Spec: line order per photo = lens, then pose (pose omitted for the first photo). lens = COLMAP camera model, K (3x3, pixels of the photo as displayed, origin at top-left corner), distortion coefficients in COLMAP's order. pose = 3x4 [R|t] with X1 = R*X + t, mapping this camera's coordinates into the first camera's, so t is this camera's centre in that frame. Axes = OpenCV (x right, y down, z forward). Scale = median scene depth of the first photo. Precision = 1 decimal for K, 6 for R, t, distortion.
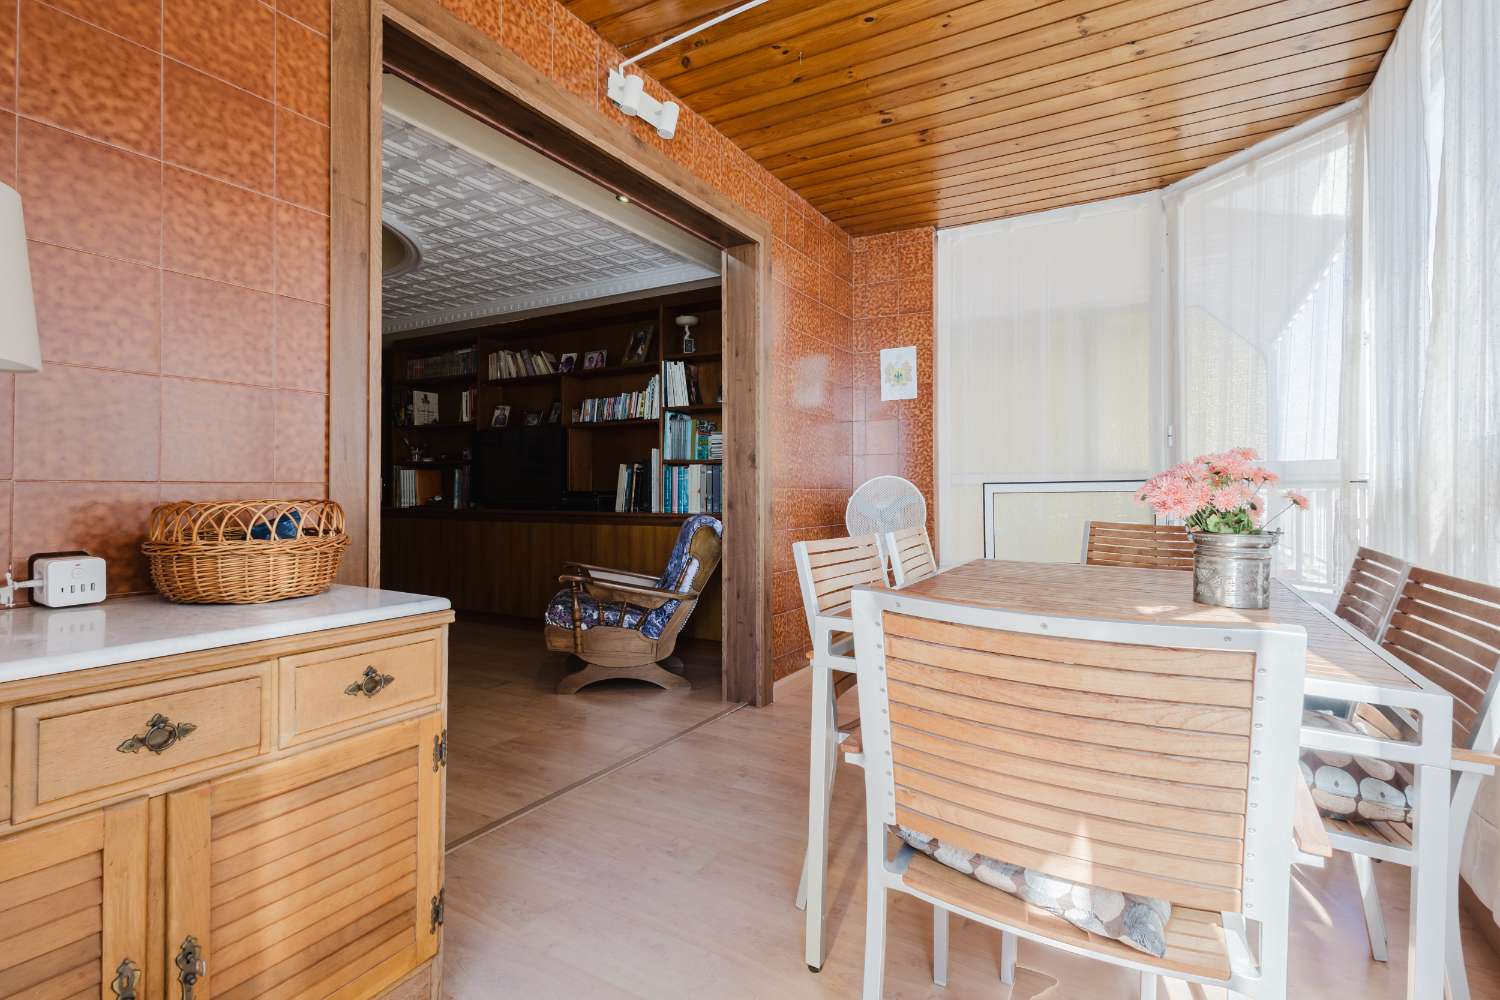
lens RADIAL K [[700.4, 0, 764.3], [0, 700.4, 485.1], [0, 0, 1]] dist [0.007196, -0.000303]
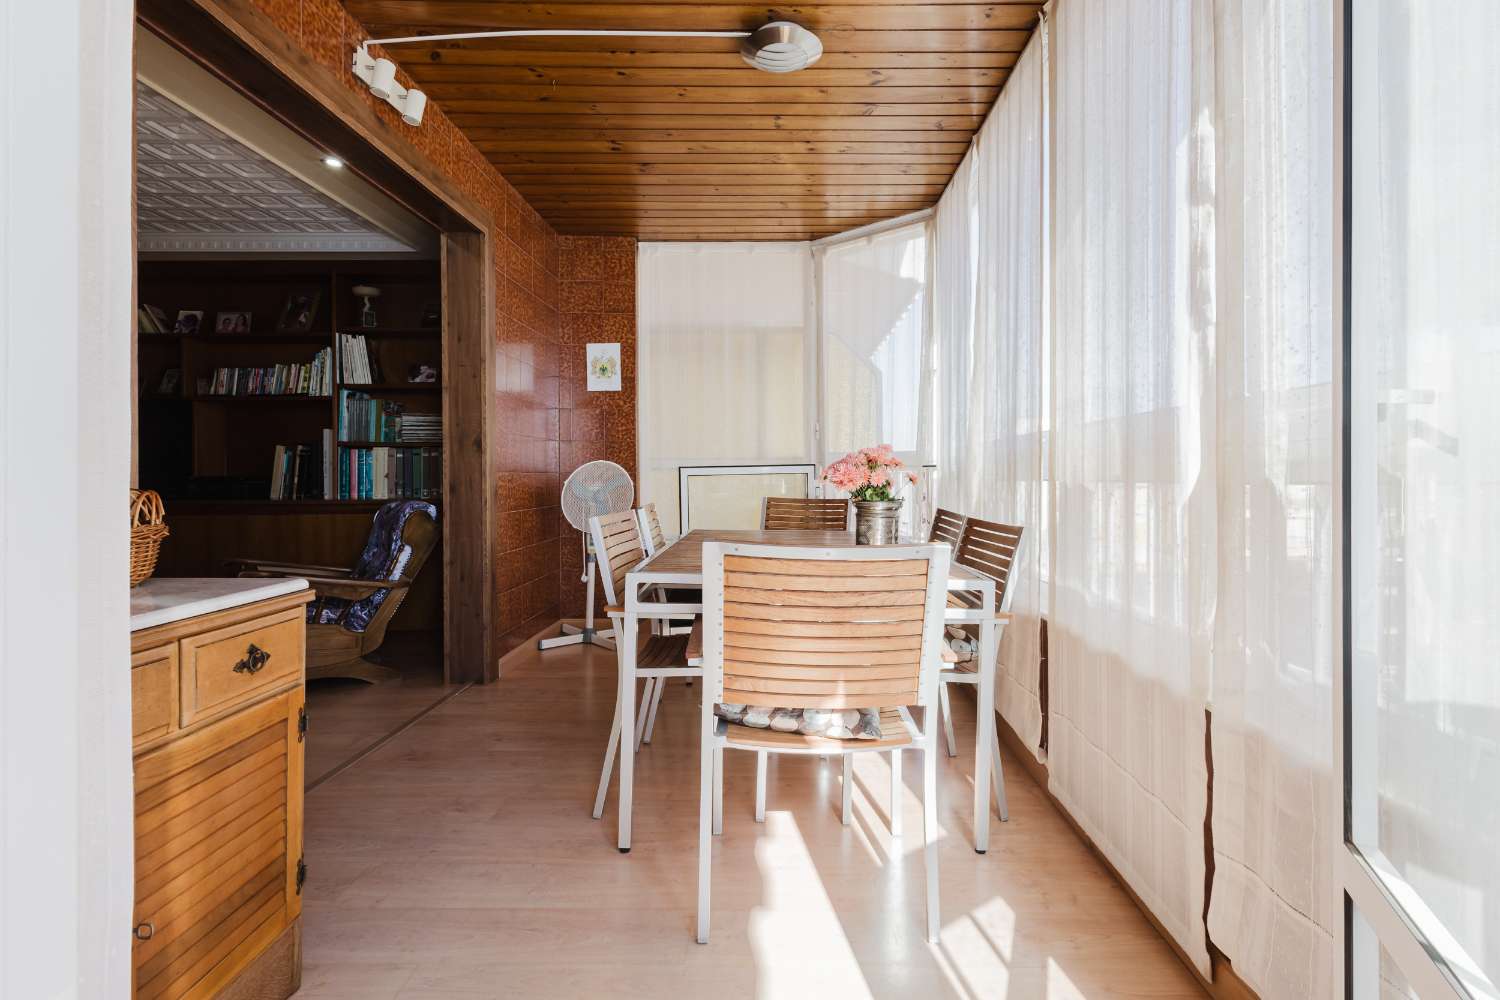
lens RADIAL K [[708.4, 0, 772.6], [0, 708.4, 477.2], [0, 0, 1]] dist [0.000198, -0.000201]
pose [[0.869010, -0.007833, 0.494732, -0.174744], [0.001443, 0.999911, 0.013296, -0.001845], [-0.494792, -0.010841, 0.868944, -0.128019]]
